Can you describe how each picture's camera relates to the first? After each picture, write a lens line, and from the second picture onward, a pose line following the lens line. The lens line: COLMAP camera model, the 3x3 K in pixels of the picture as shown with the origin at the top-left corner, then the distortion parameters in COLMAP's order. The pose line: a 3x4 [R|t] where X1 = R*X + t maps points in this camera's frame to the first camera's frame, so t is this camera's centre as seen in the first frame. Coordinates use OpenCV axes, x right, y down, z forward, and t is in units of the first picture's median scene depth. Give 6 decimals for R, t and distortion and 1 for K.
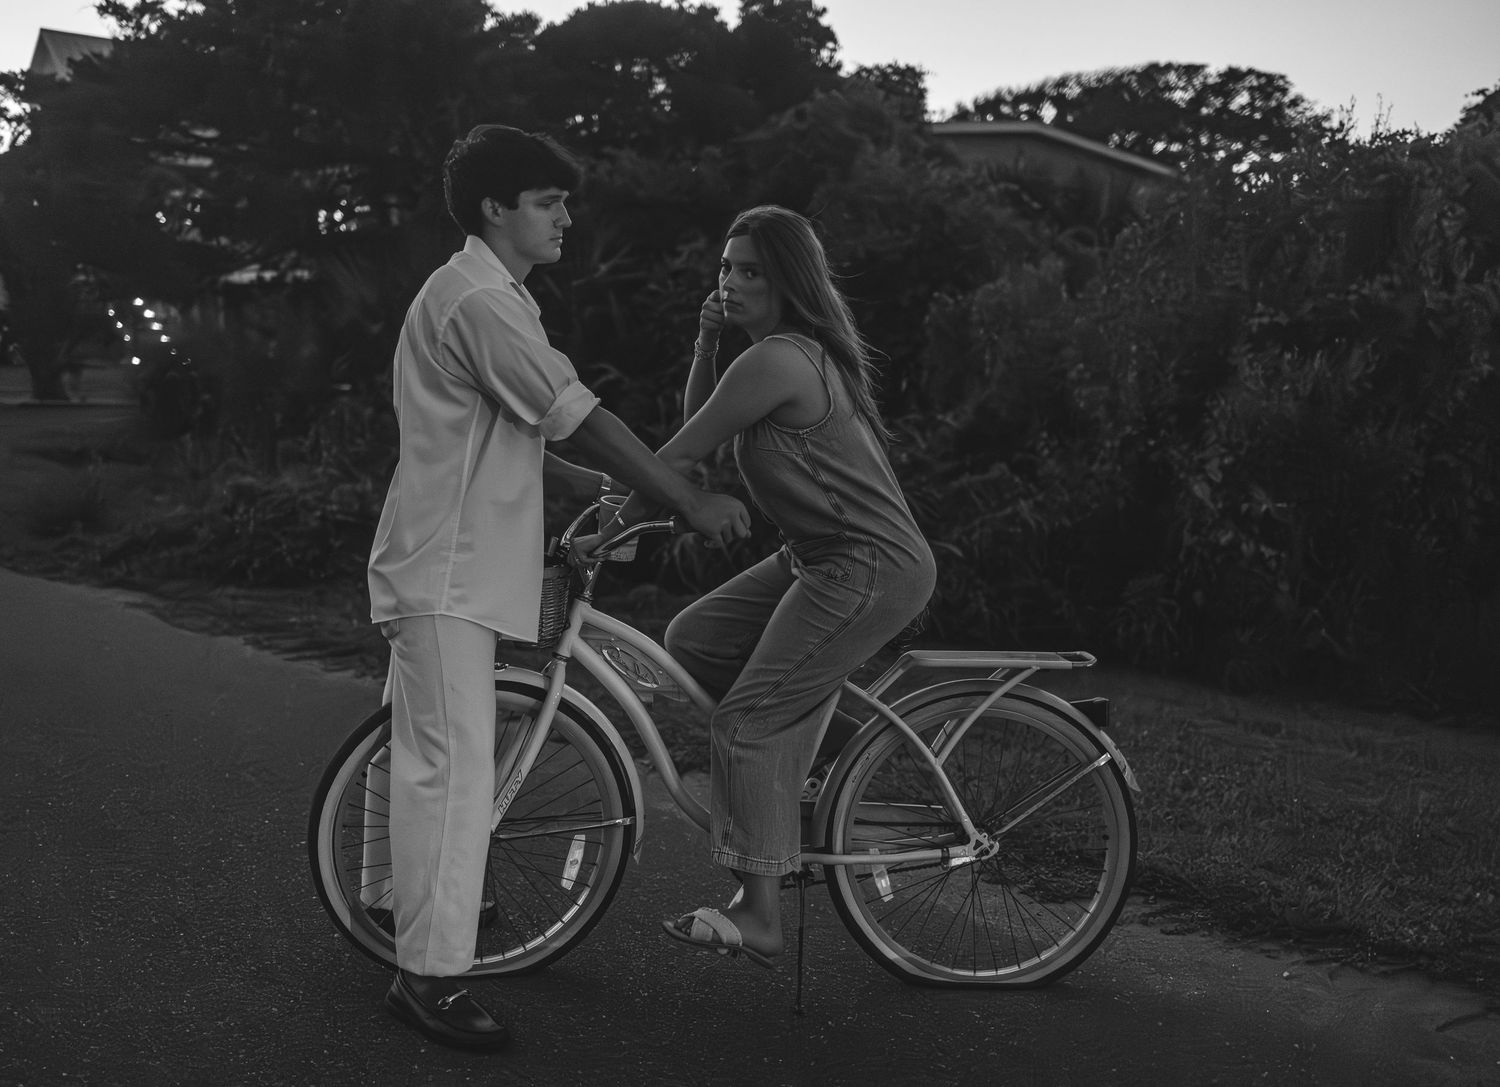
lens RADIAL K [[1565.5, 0, 749.5], [0, 1565.5, 543.8], [0, 0, 1]] dist [-0.011990, 0.000000]
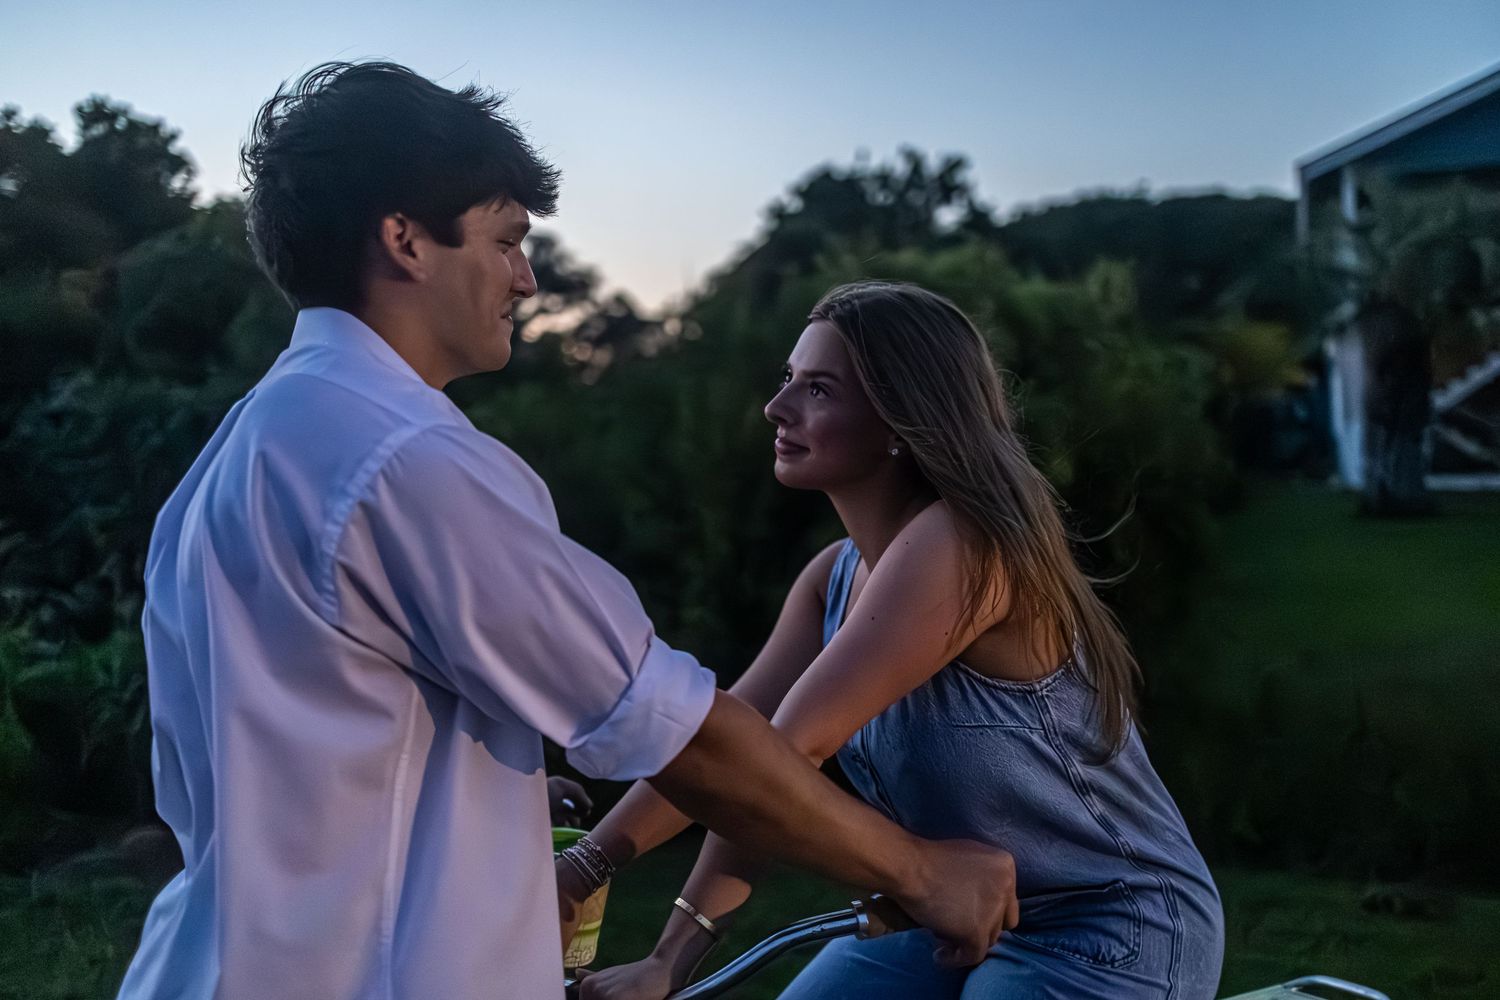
lens RADIAL K [[1485.9, 0, 750.7], [0, 1485.9, 498.9], [0, 0, 1]] dist [0.018722, 0.000000]
pose [[0.903735, -0.055706, 0.424453, -0.250907], [0.102072, 0.990941, -0.087276, -0.098184], [-0.415746, 0.122199, 0.901234, 0.596871]]
